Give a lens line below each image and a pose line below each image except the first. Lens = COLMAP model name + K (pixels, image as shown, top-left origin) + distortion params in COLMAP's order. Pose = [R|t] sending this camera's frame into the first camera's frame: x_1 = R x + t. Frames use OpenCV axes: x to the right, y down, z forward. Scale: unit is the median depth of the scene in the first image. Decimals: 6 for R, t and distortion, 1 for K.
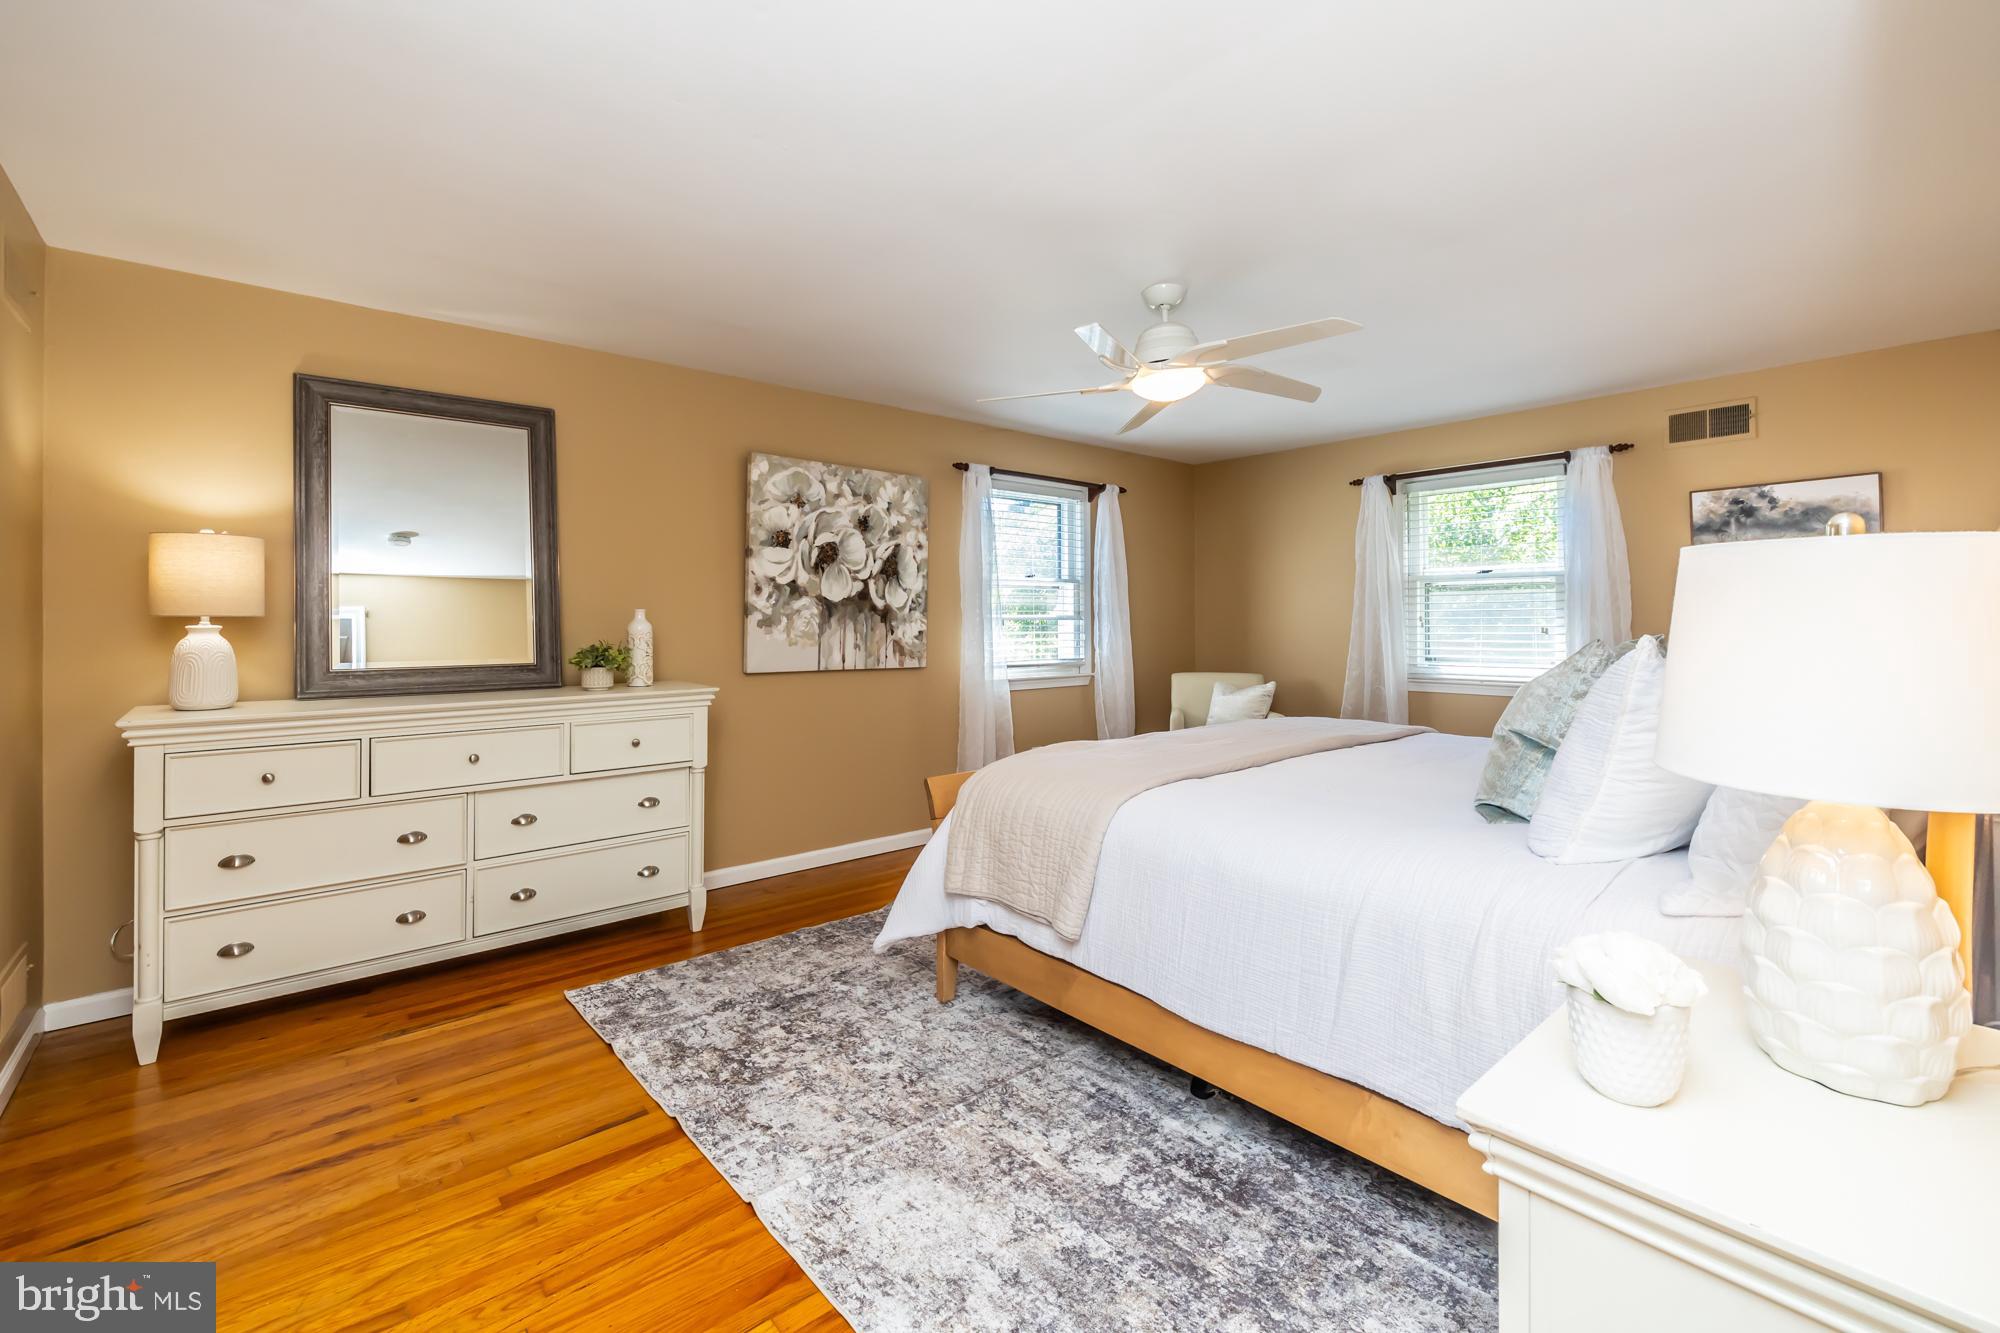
lens RADIAL K [[859.9, 0, 1004.4], [0, 859.9, 613.2], [0, 0, 1]] dist [0.002982, -0.001193]
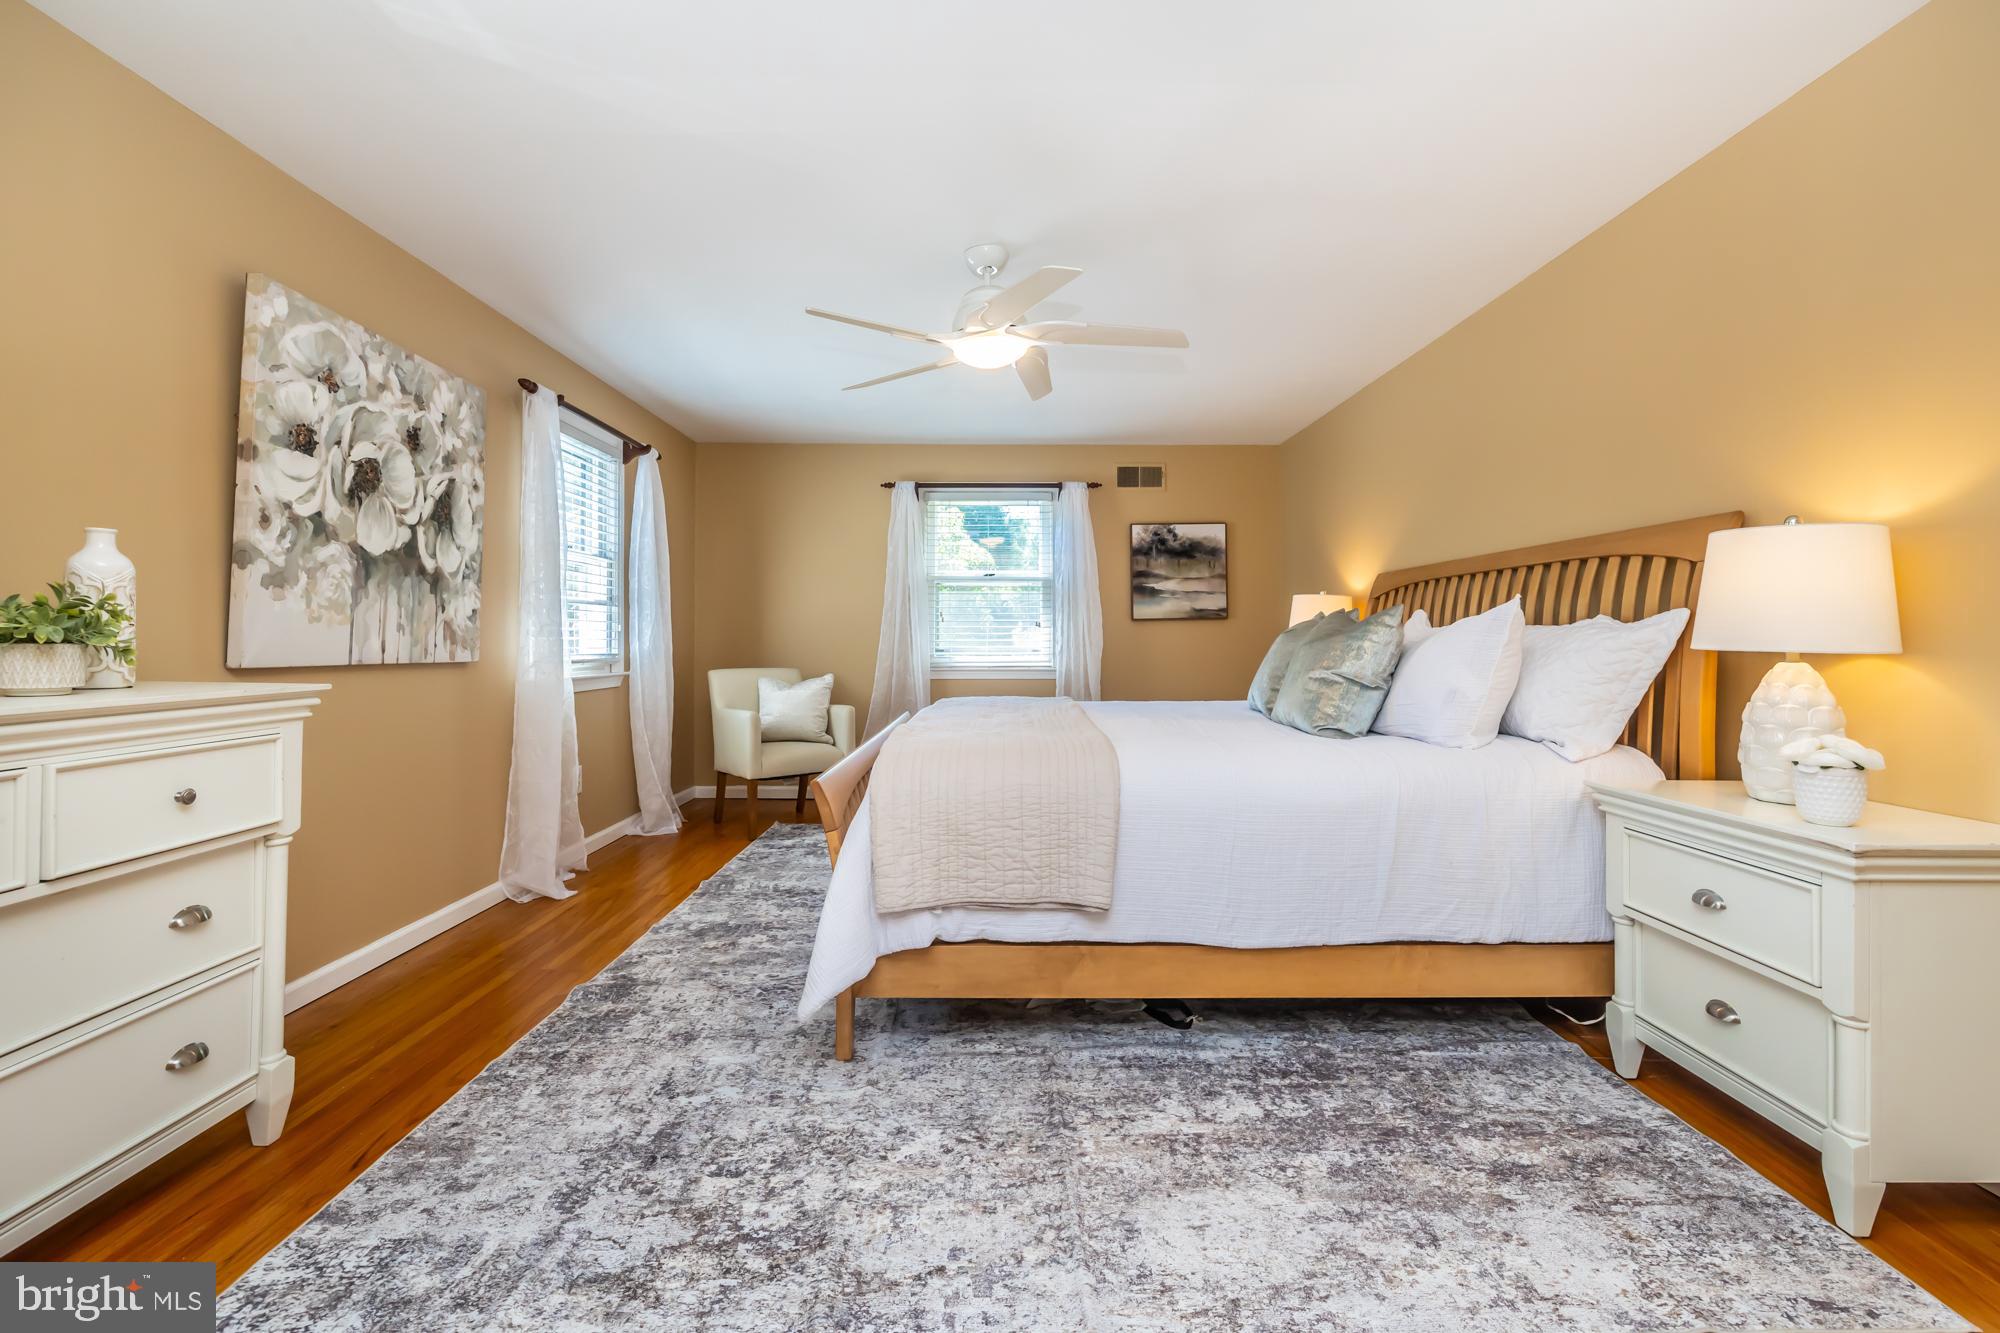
lens RADIAL K [[859.9, 0, 1002.9], [0, 859.9, 630.5], [0, 0, 1]] dist [0.002982, -0.001193]
pose [[0.648504, 0.011939, 0.761118, -0.380614], [-0.011115, 0.999919, -0.006214, 0.040746], [-0.761130, -0.004431, 0.648584, 0.249554]]
